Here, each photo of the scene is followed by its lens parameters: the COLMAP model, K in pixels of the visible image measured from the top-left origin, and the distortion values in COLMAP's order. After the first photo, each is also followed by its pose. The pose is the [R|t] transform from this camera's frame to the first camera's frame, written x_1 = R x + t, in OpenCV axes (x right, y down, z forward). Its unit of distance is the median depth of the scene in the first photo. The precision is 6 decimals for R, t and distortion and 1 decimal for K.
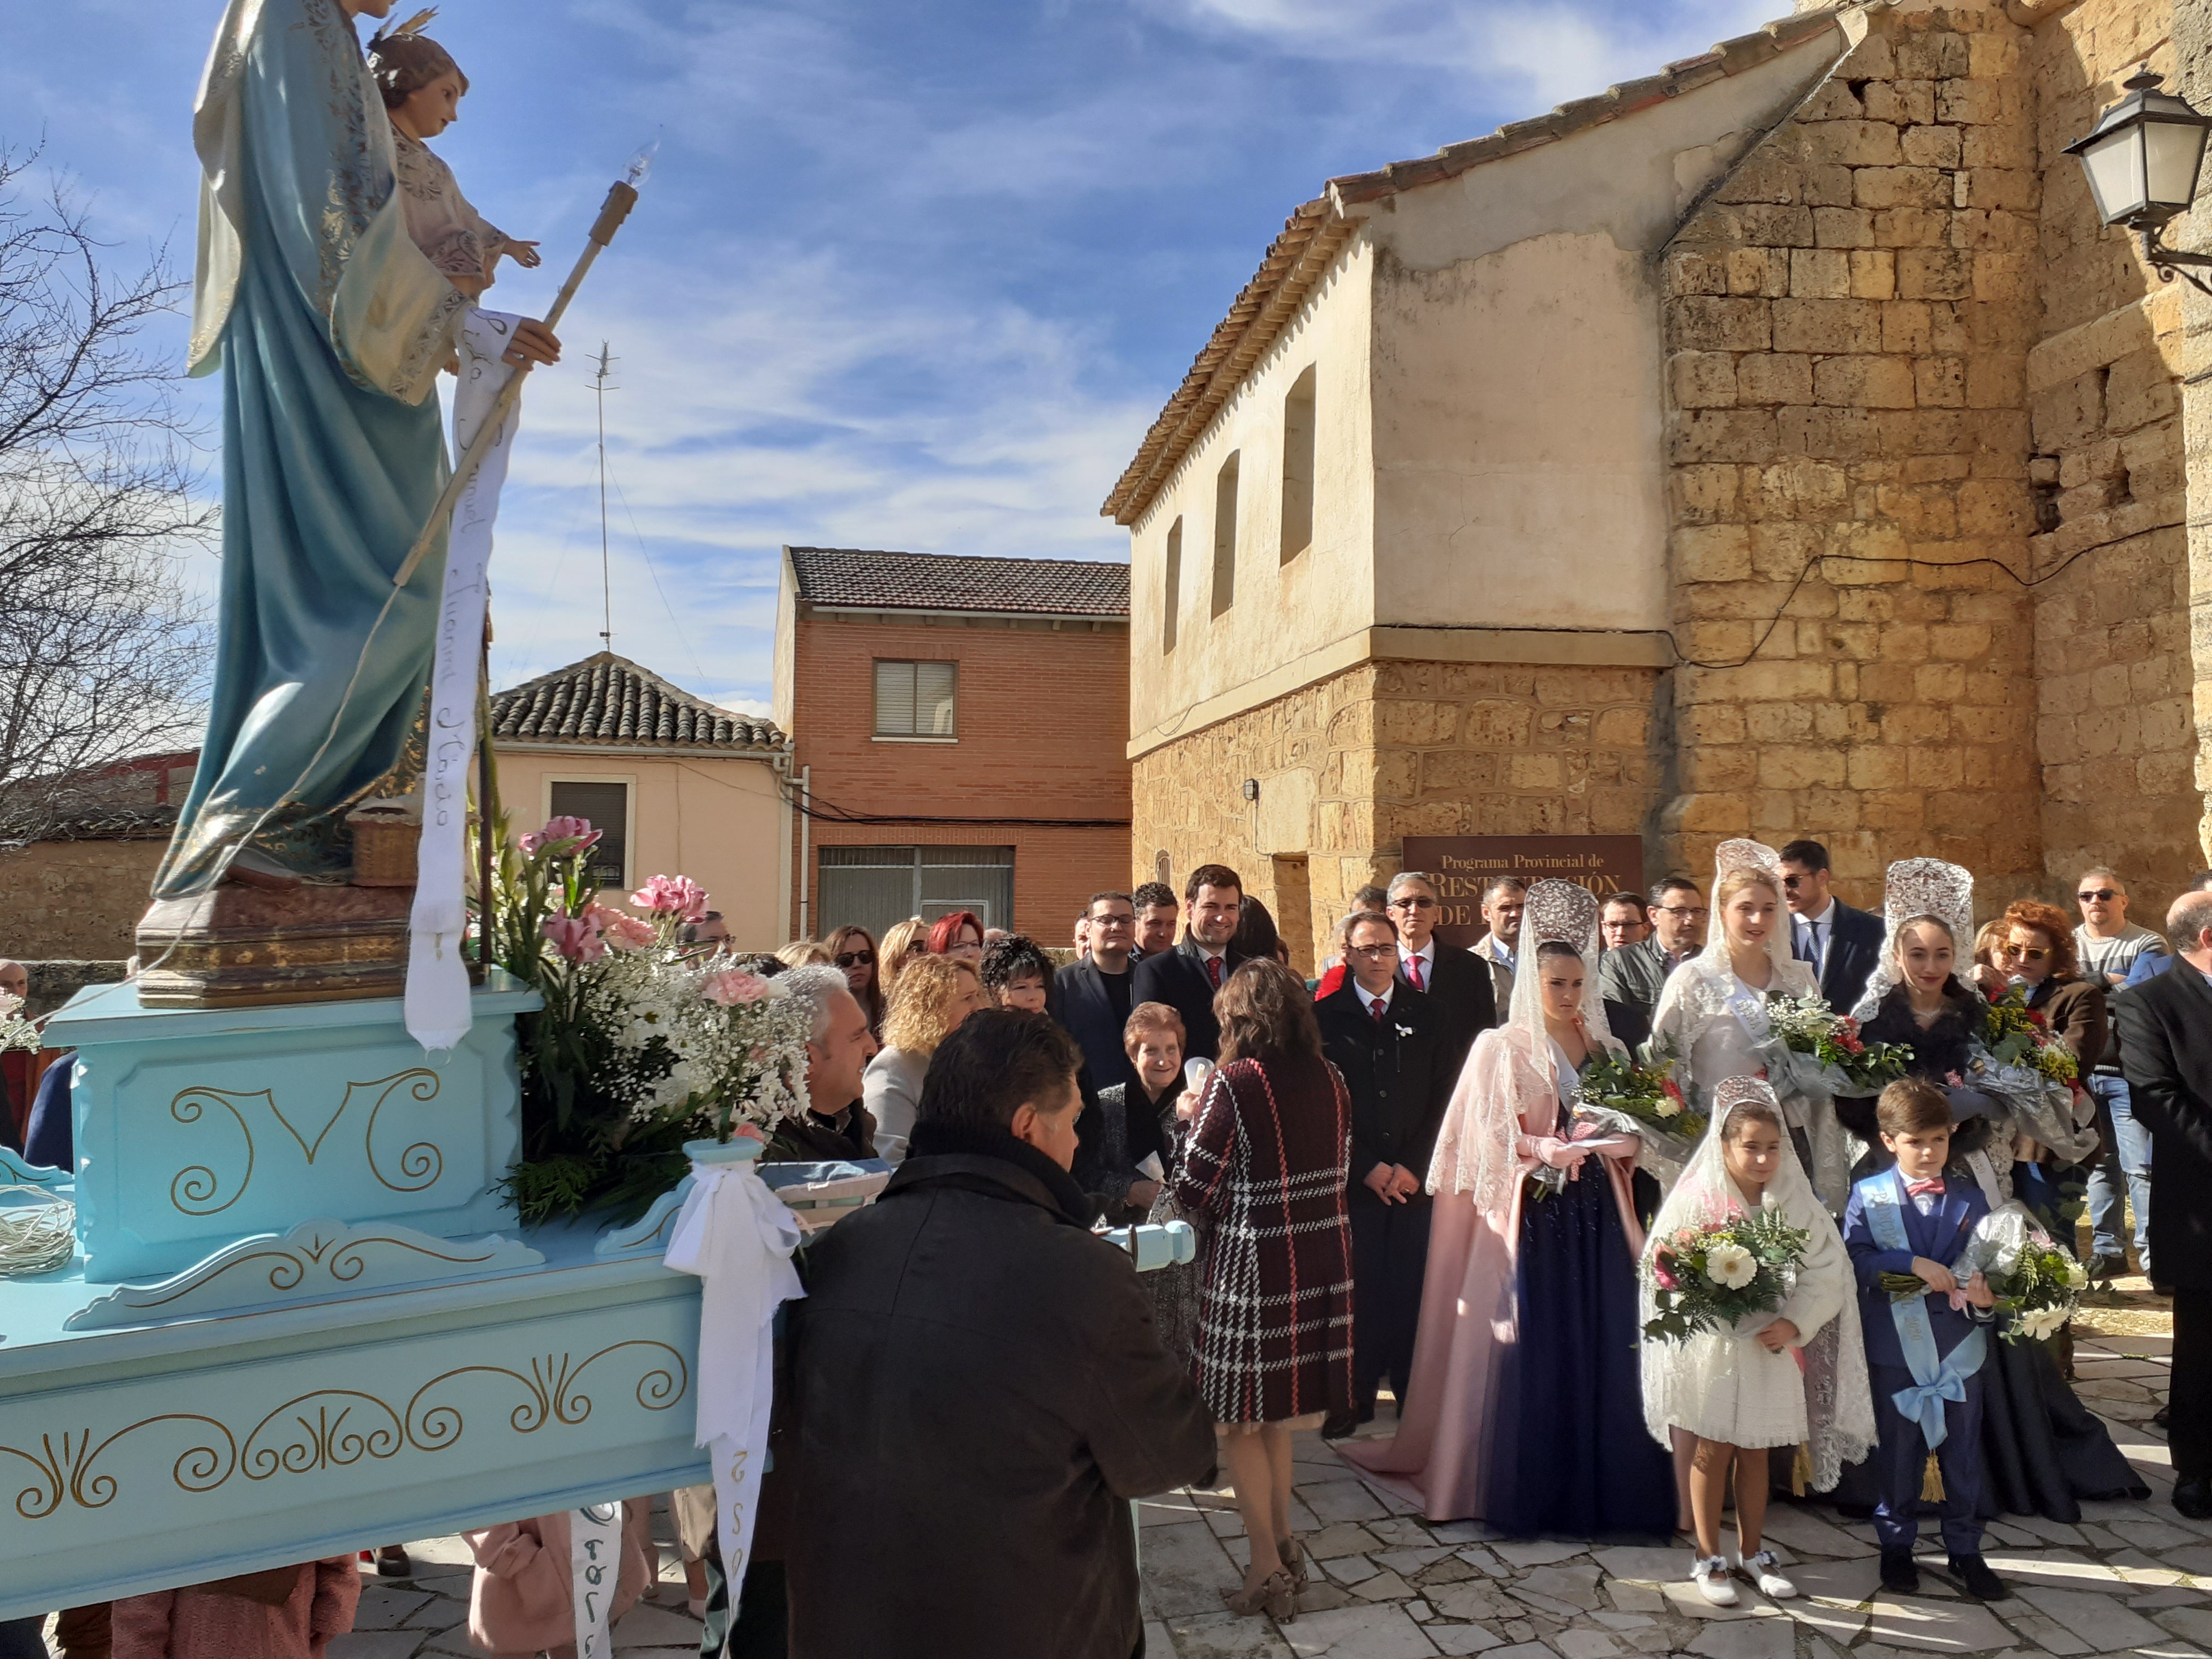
lens RADIAL K [[1753.2, 0, 1125.0], [0, 1753.2, 805.6], [0, 0, 1]] dist [0.030403, -0.051420]
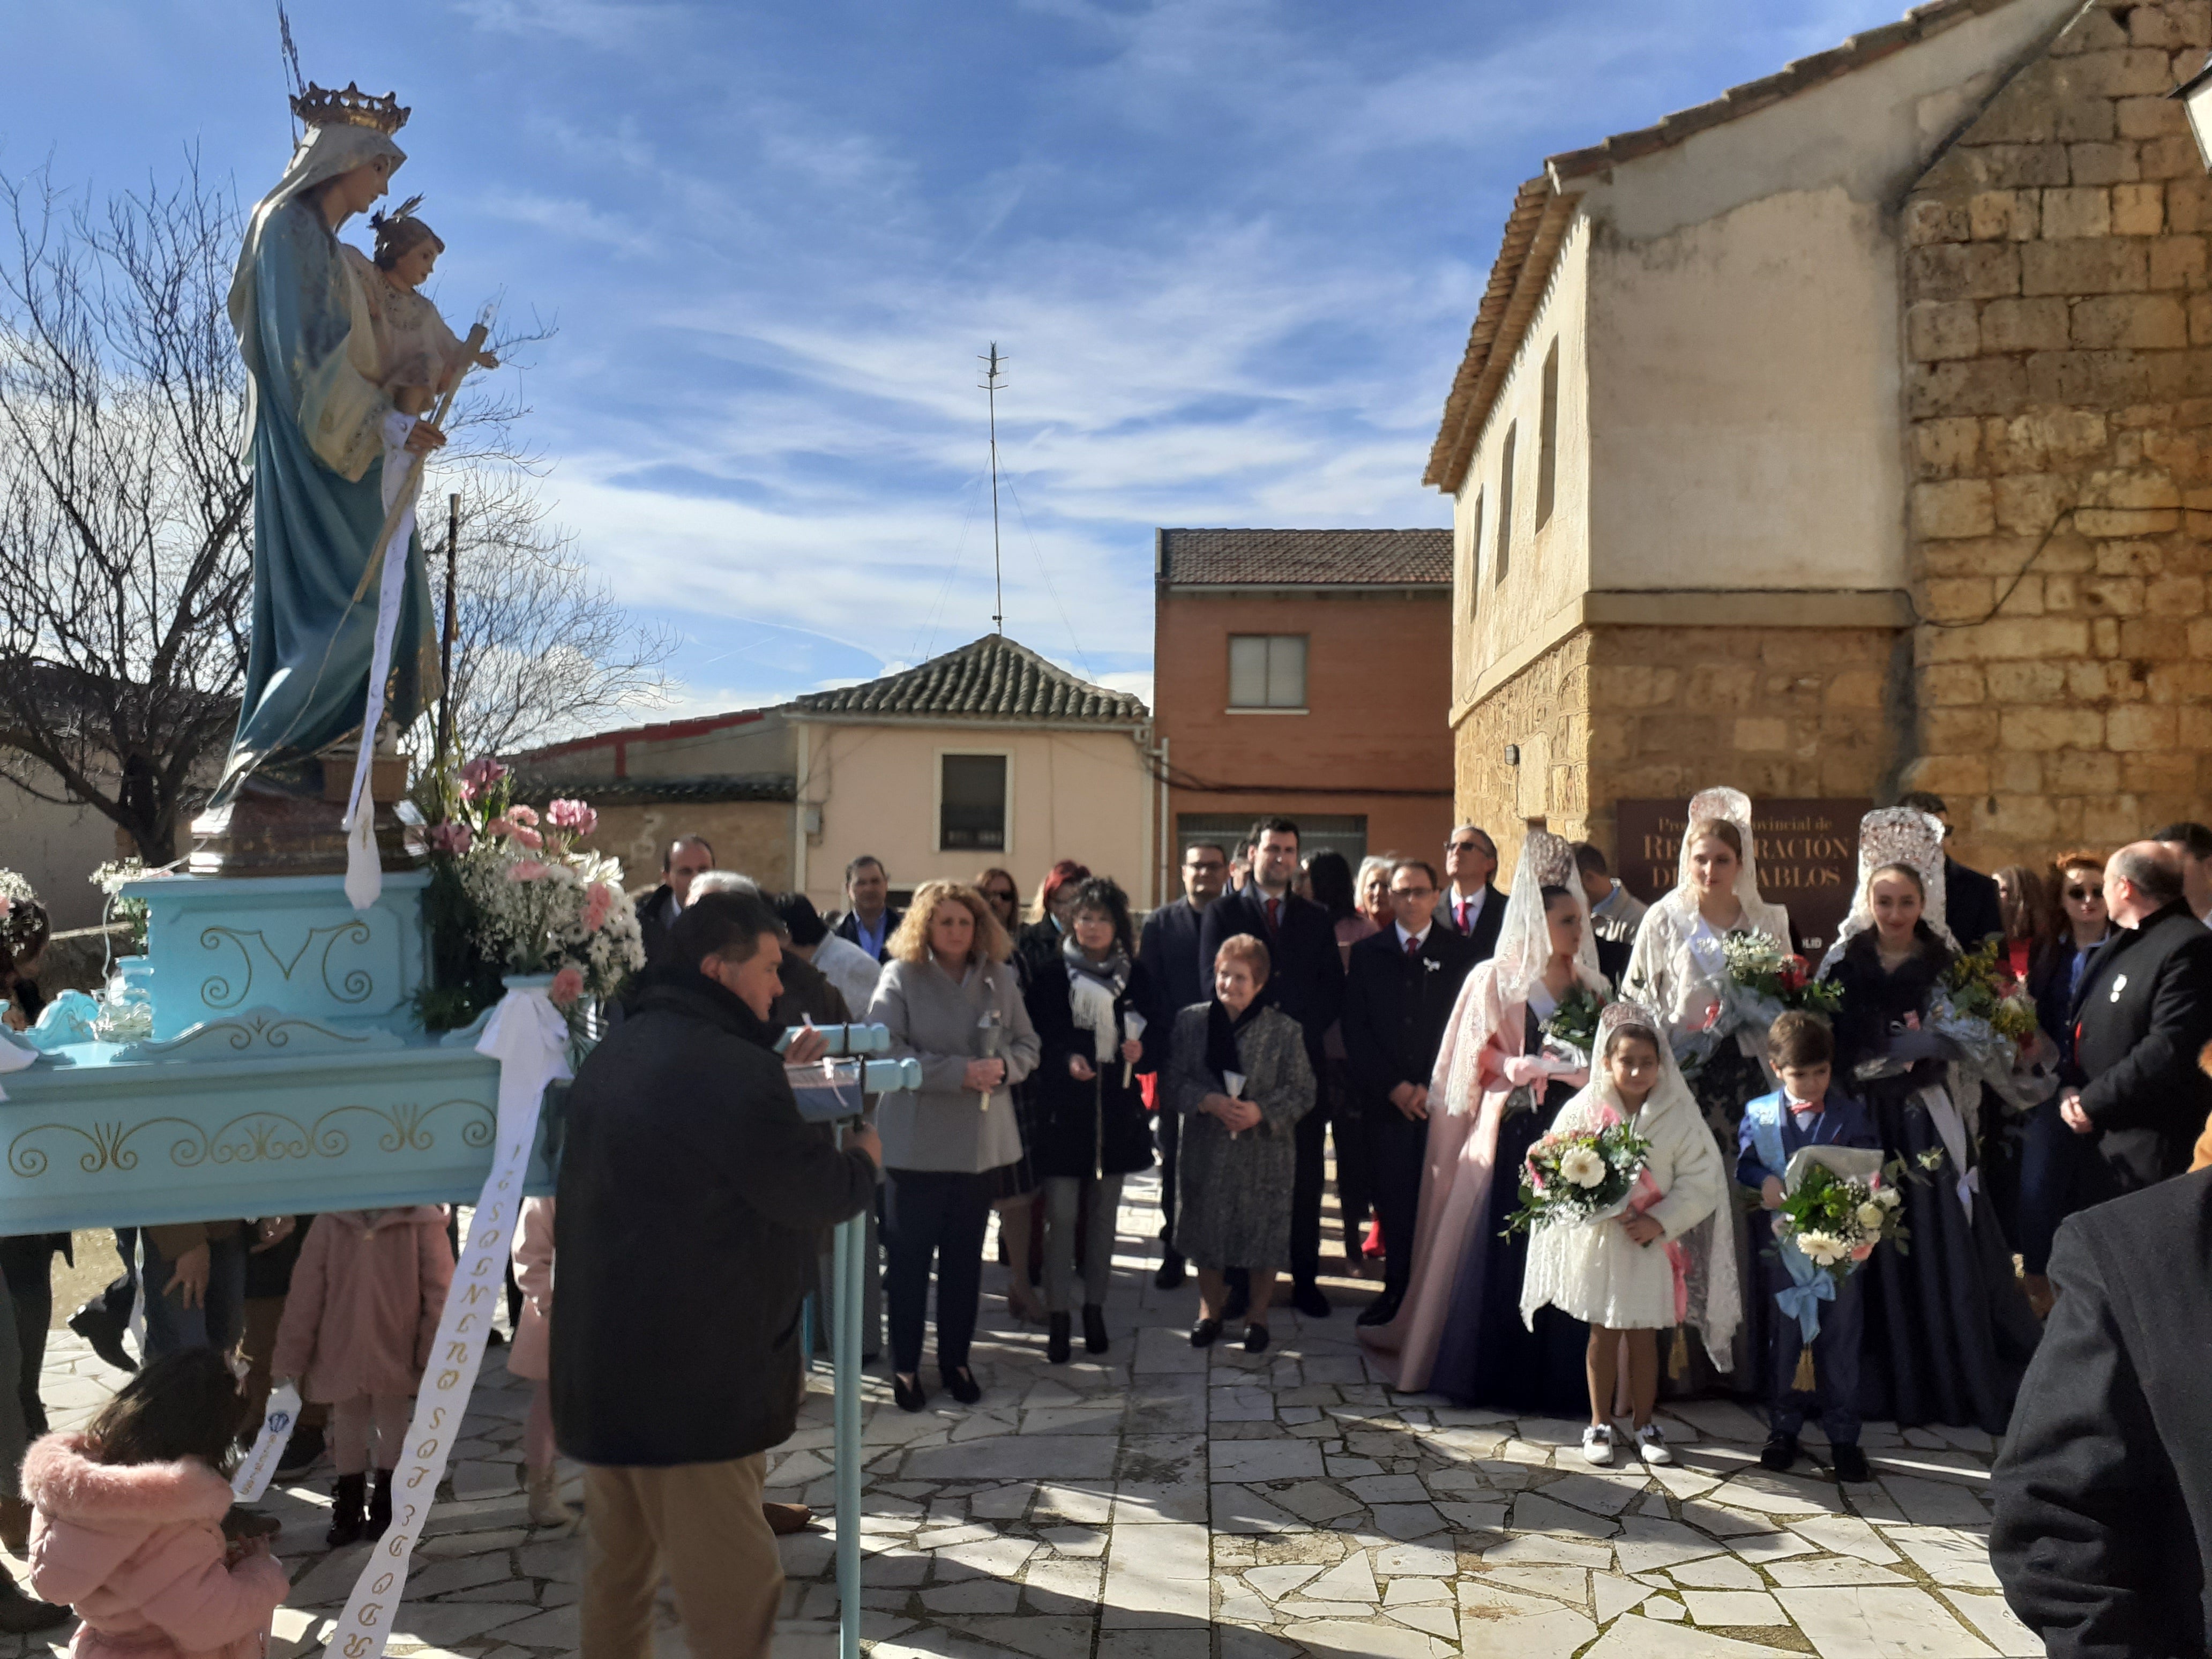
lens RADIAL K [[1770.2, 0, 1106.3], [0, 1770.2, 789.3], [0, 0, 1]] dist [-0.001875, 0.013624]
pose [[0.968997, 0.001574, -0.247069, 0.123215], [-0.000088, 0.999982, 0.006026, 0.005454], [0.247074, -0.005818, 0.968979, -0.063920]]
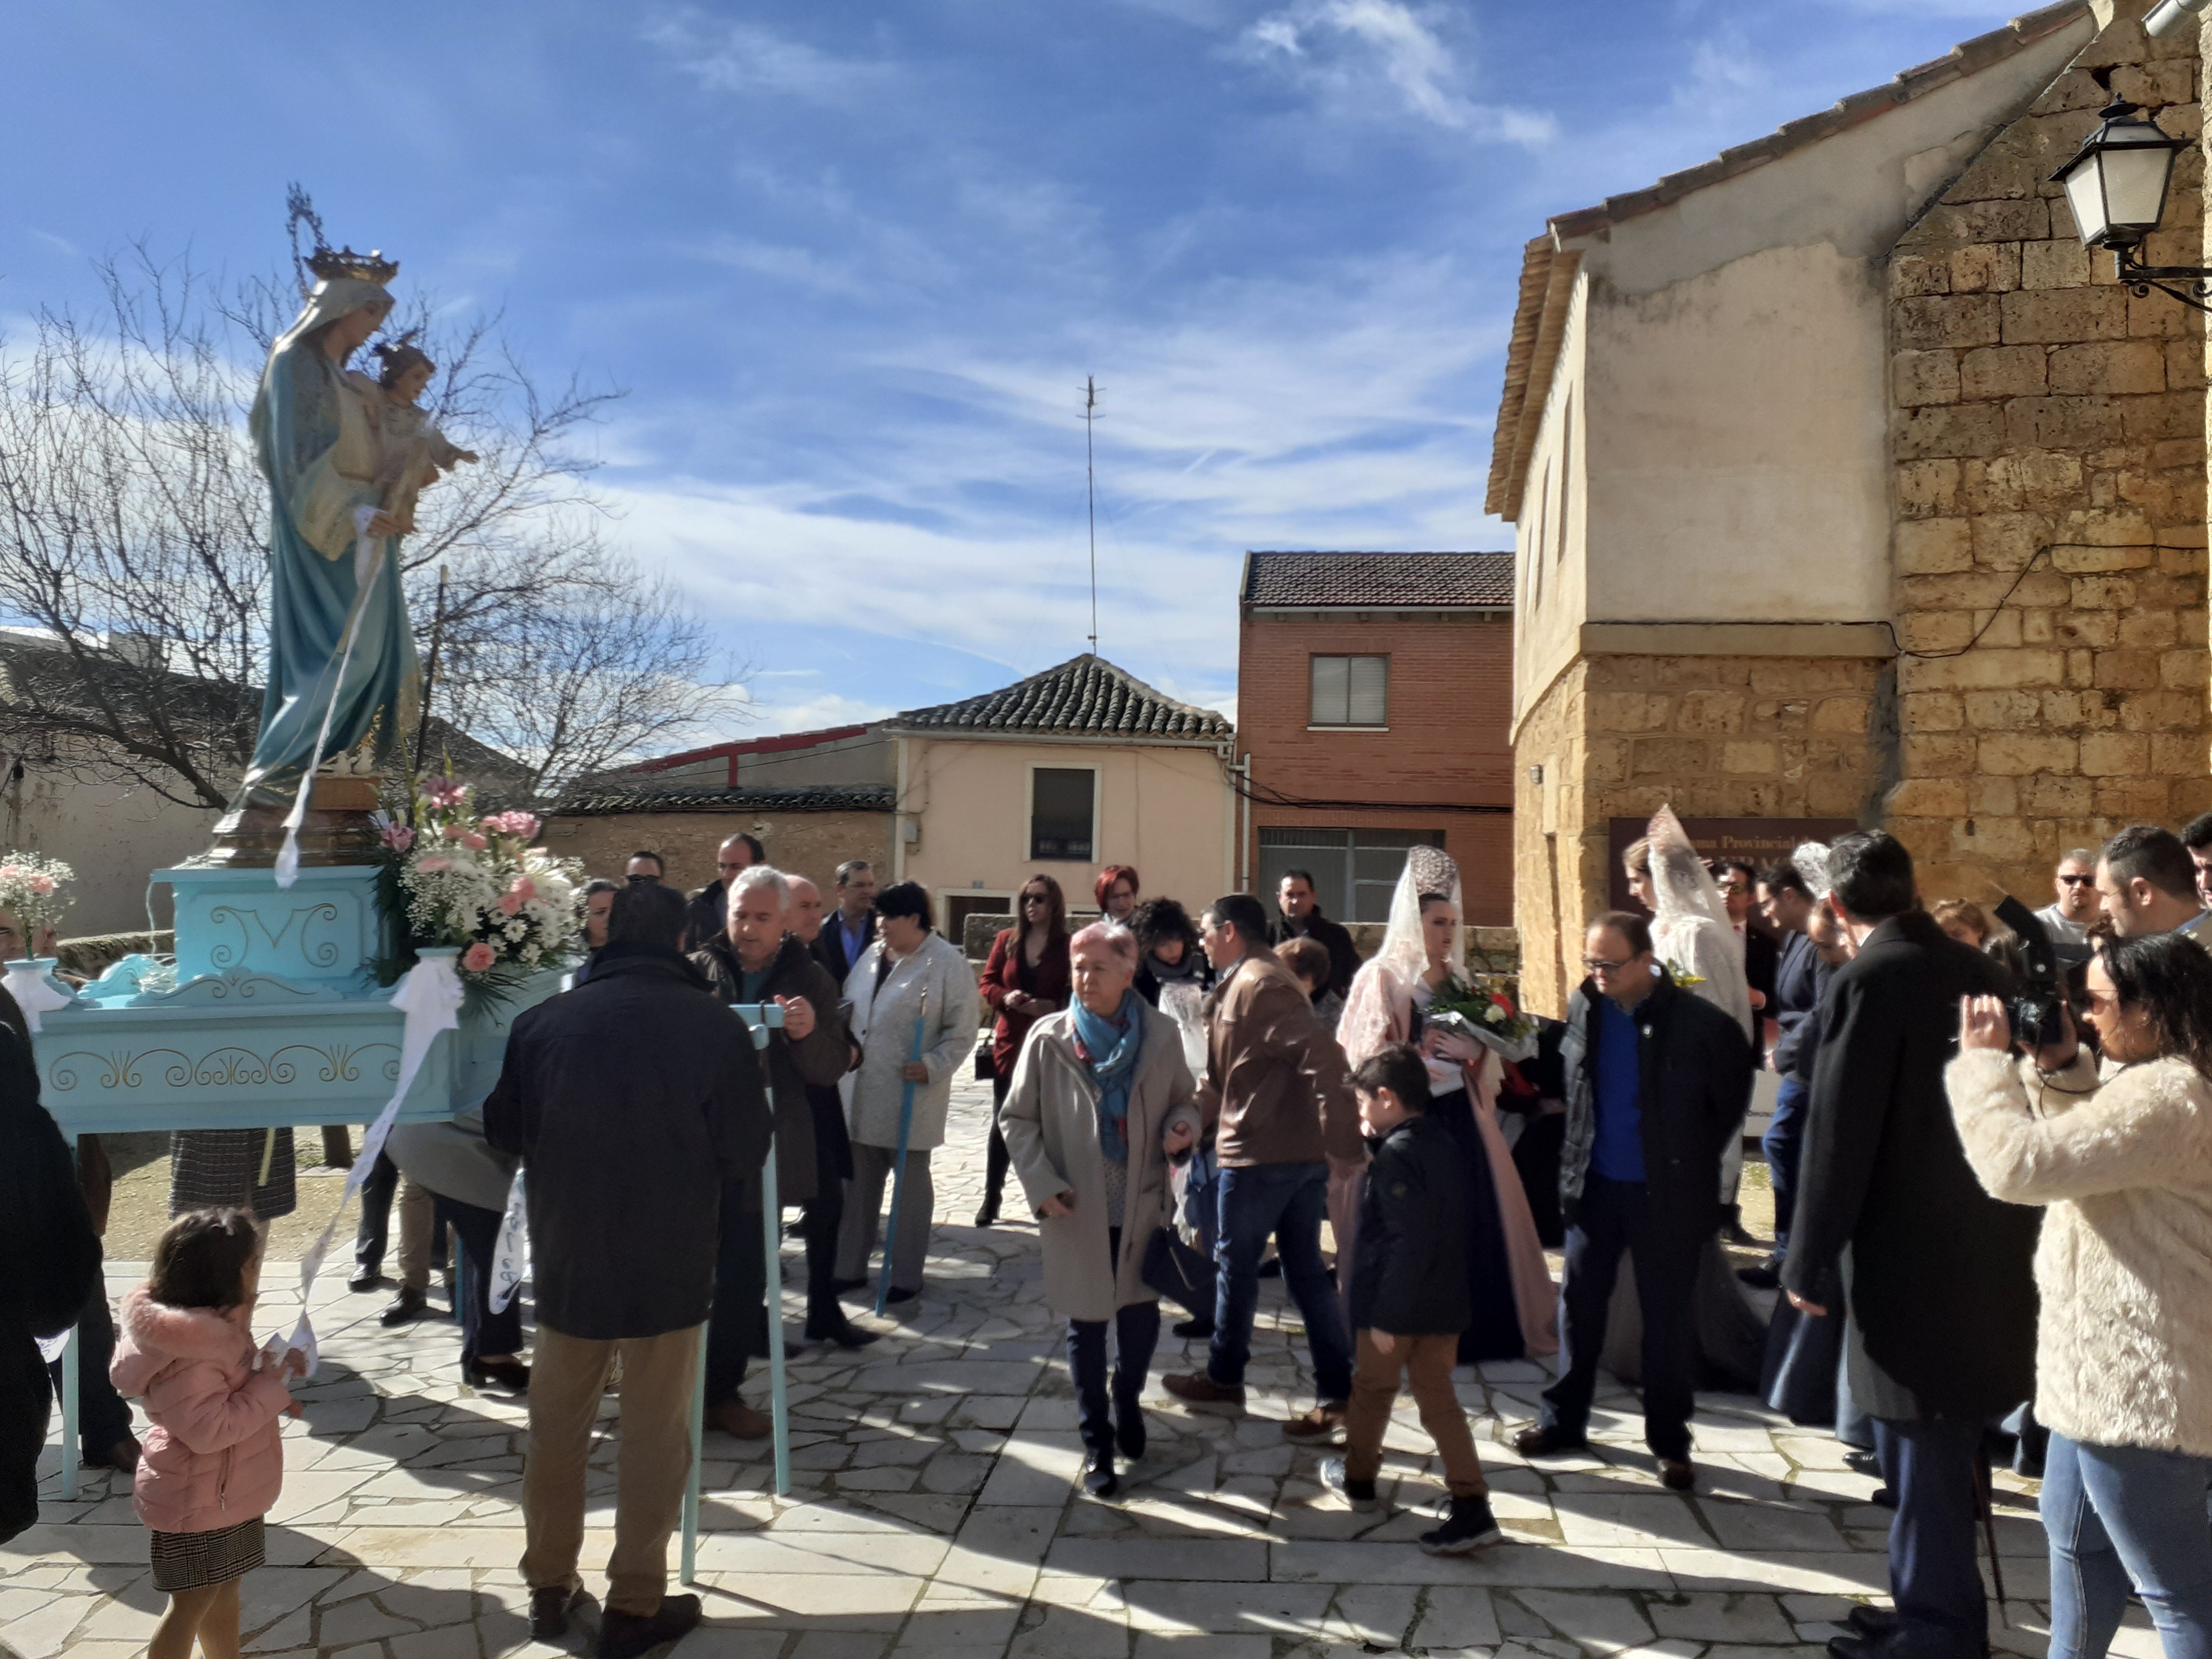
lens RADIAL K [[1735.0, 0, 1109.3], [0, 1735.0, 782.6], [0, 0, 1]] dist [0.017245, -0.005146]
pose [[0.950995, 0.006842, -0.309129, 0.192000], [-0.008783, 0.999949, -0.004888, 0.003902], [0.309080, 0.007363, 0.951008, -0.114919]]
